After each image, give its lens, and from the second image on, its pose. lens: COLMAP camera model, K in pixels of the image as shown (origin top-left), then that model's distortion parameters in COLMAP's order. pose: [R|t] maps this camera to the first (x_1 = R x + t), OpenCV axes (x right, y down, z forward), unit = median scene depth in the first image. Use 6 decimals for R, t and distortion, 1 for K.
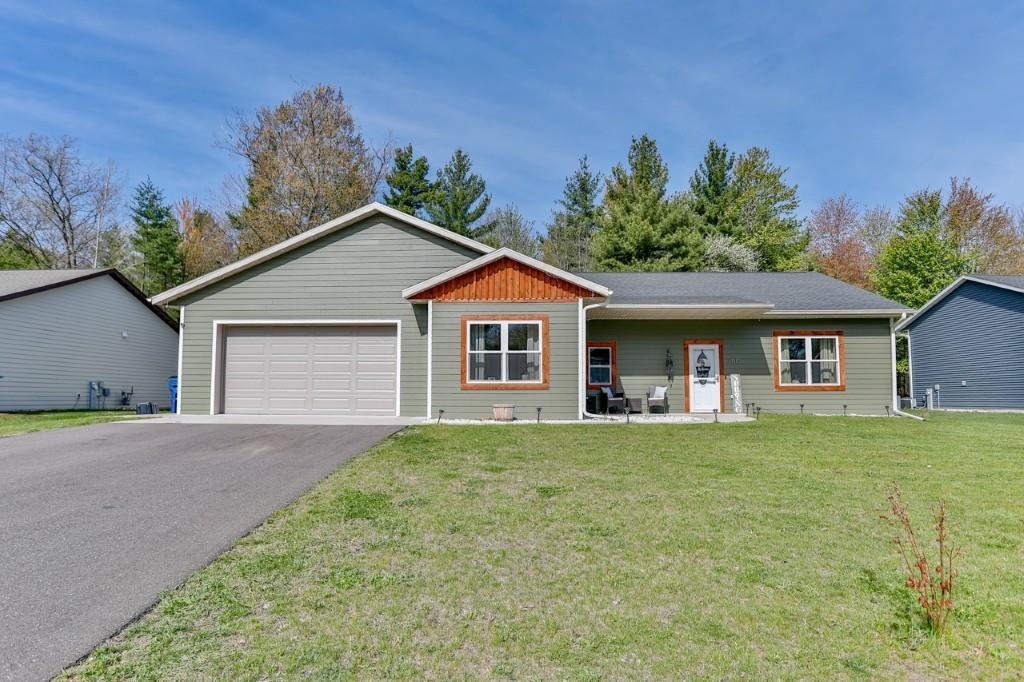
lens RADIAL K [[632.8, 0, 512.0], [0, 632.8, 341.0], [0, 0, 1]] dist [-0.066659, 0.044961]
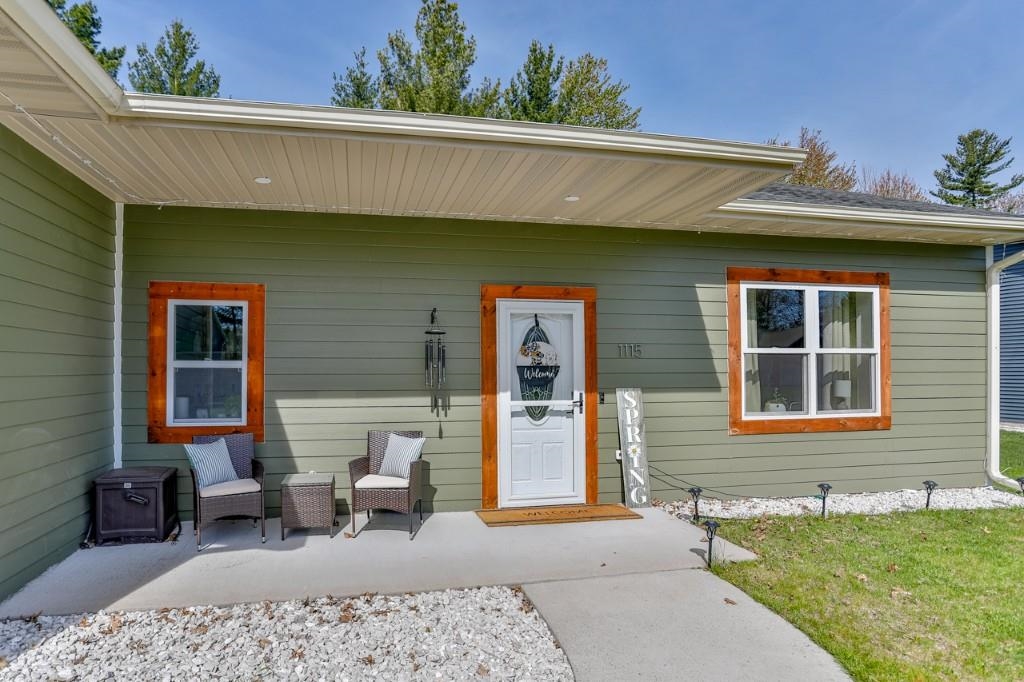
lens RADIAL K [[632.8, 0, 512.0], [0, 632.8, 341.0], [0, 0, 1]] dist [-0.066659, 0.044961]
pose [[0.955810, 0.007973, 0.293878, 0.194239], [-0.020688, 0.998978, 0.040185, 0.014459], [-0.293257, -0.044489, 0.954998, 0.692588]]
